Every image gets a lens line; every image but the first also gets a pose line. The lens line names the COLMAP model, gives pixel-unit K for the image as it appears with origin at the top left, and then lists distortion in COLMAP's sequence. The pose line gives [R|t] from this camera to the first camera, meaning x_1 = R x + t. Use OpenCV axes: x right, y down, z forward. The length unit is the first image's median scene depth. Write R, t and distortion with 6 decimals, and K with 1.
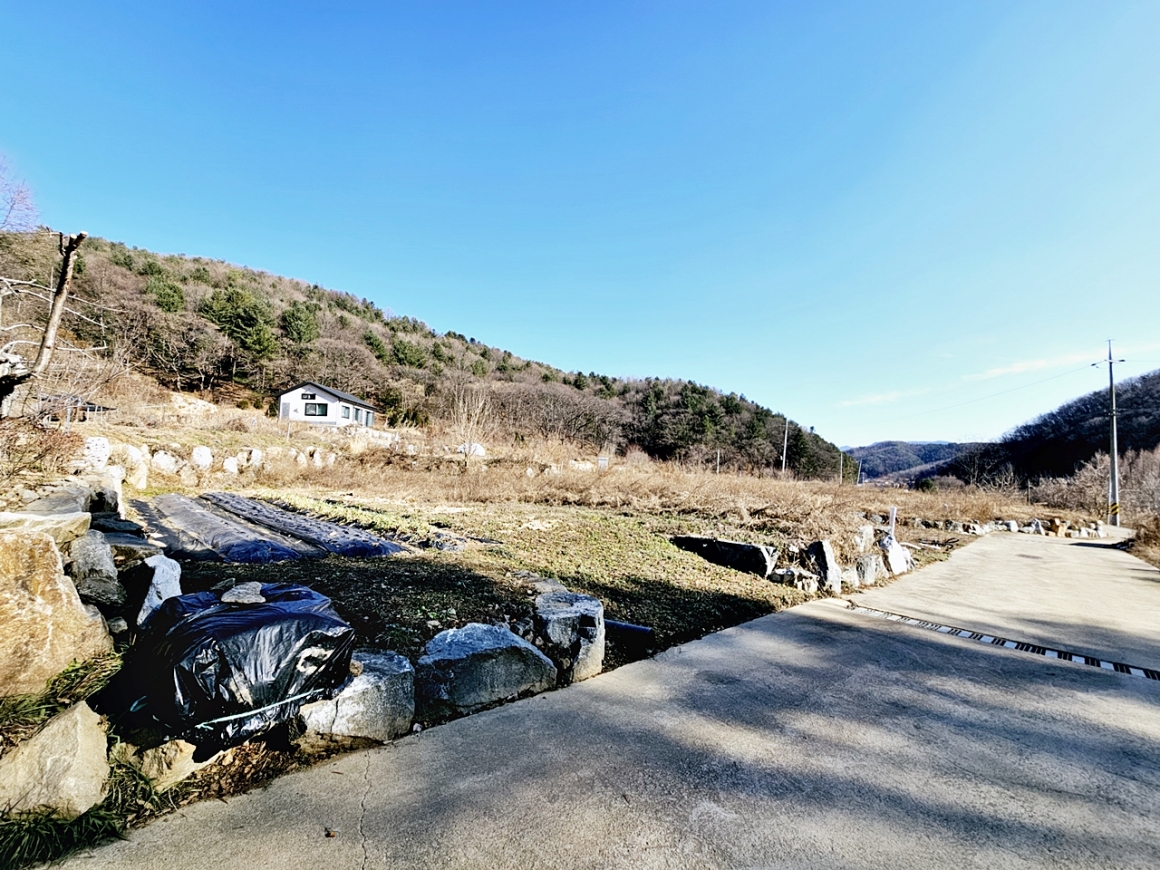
lens RADIAL K [[471.1, 0, 579.3], [0, 471.1, 434.6], [0, 0, 1]] dist [-0.002175, -0.000642]
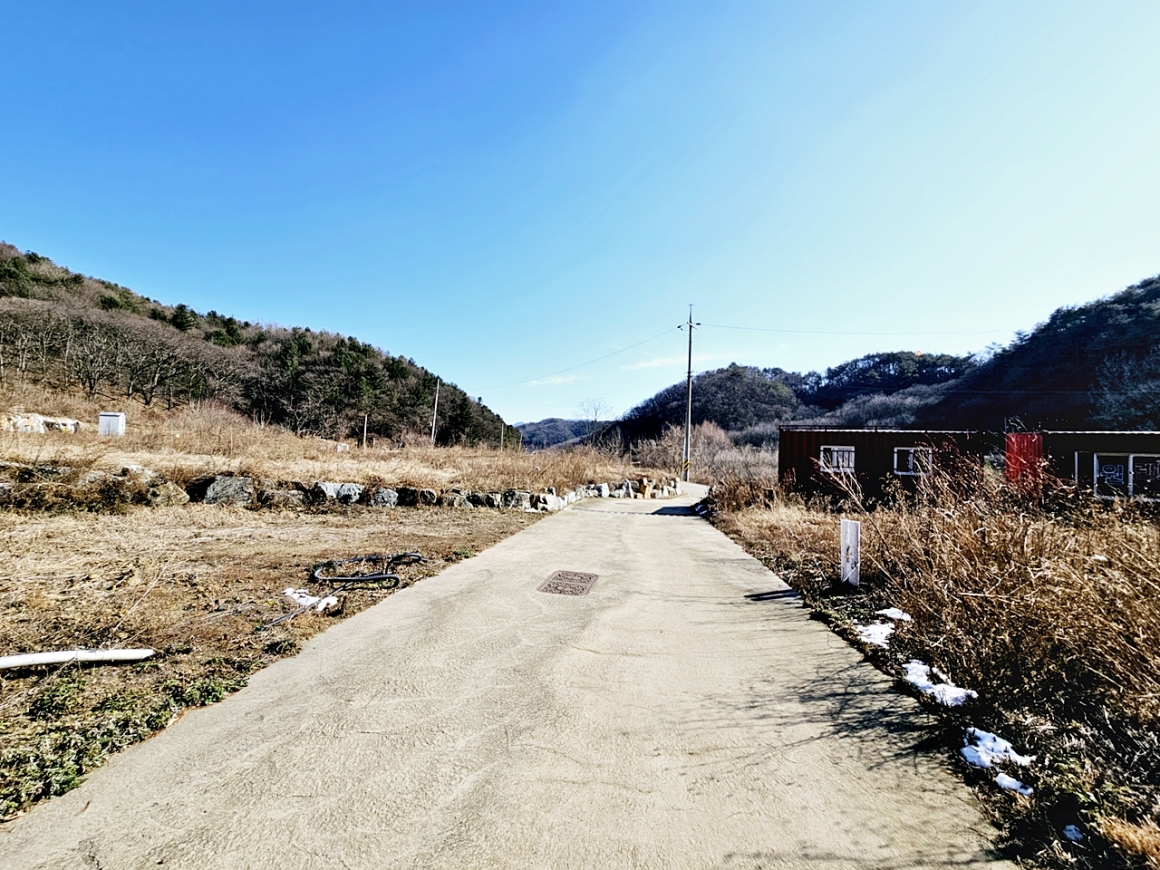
lens RADIAL K [[471.1, 0, 579.3], [0, 471.1, 434.6], [0, 0, 1]] dist [-0.002175, -0.000642]
pose [[0.803153, 0.004263, 0.595757, 0.090245], [-0.037612, 0.998342, 0.043563, 0.014720], [-0.594584, -0.057395, 0.801982, 0.085172]]
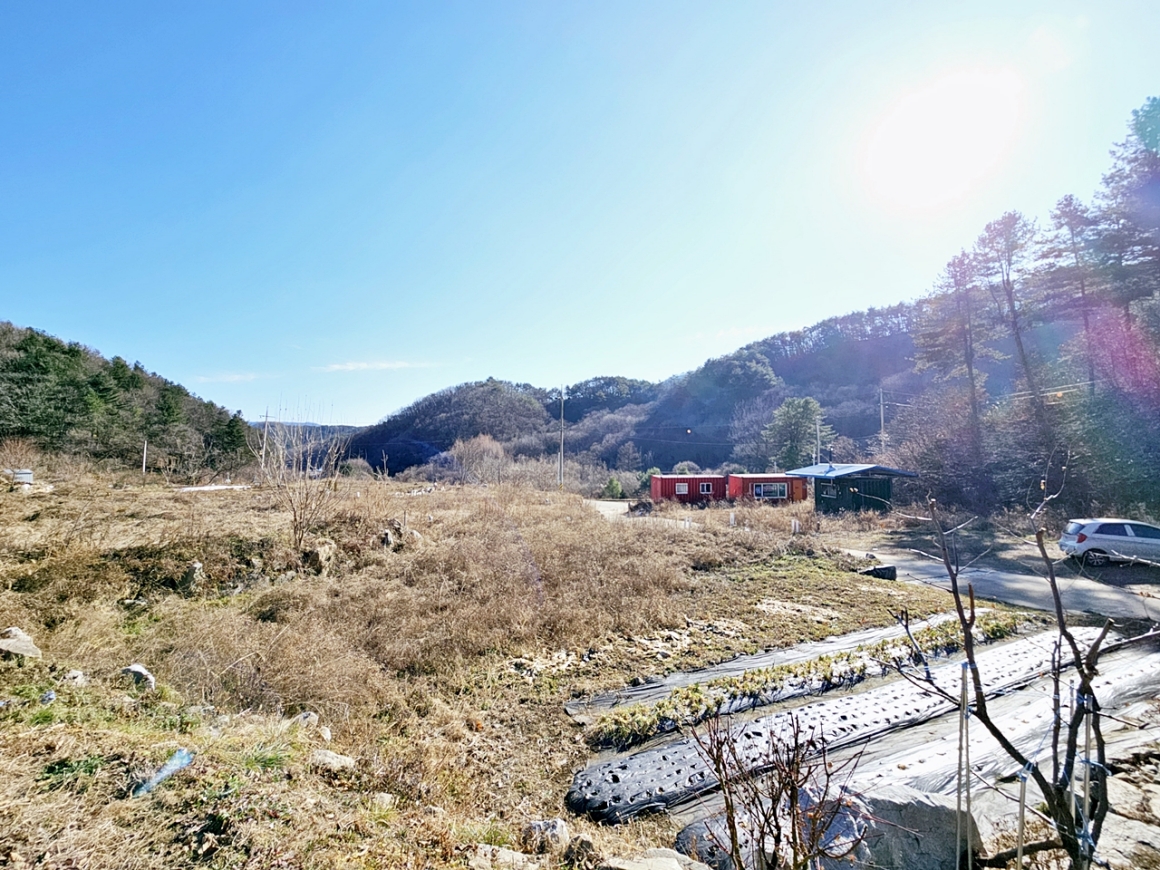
lens RADIAL K [[473.7, 0, 579.8], [0, 473.7, 434.8], [0, 0, 1]] dist [-0.002104, 0.001460]
pose [[0.382262, 0.002974, 0.924049, -0.114881], [-0.043188, 0.998960, 0.014651, -0.016192], [-0.923044, -0.045508, 0.381993, 0.084896]]
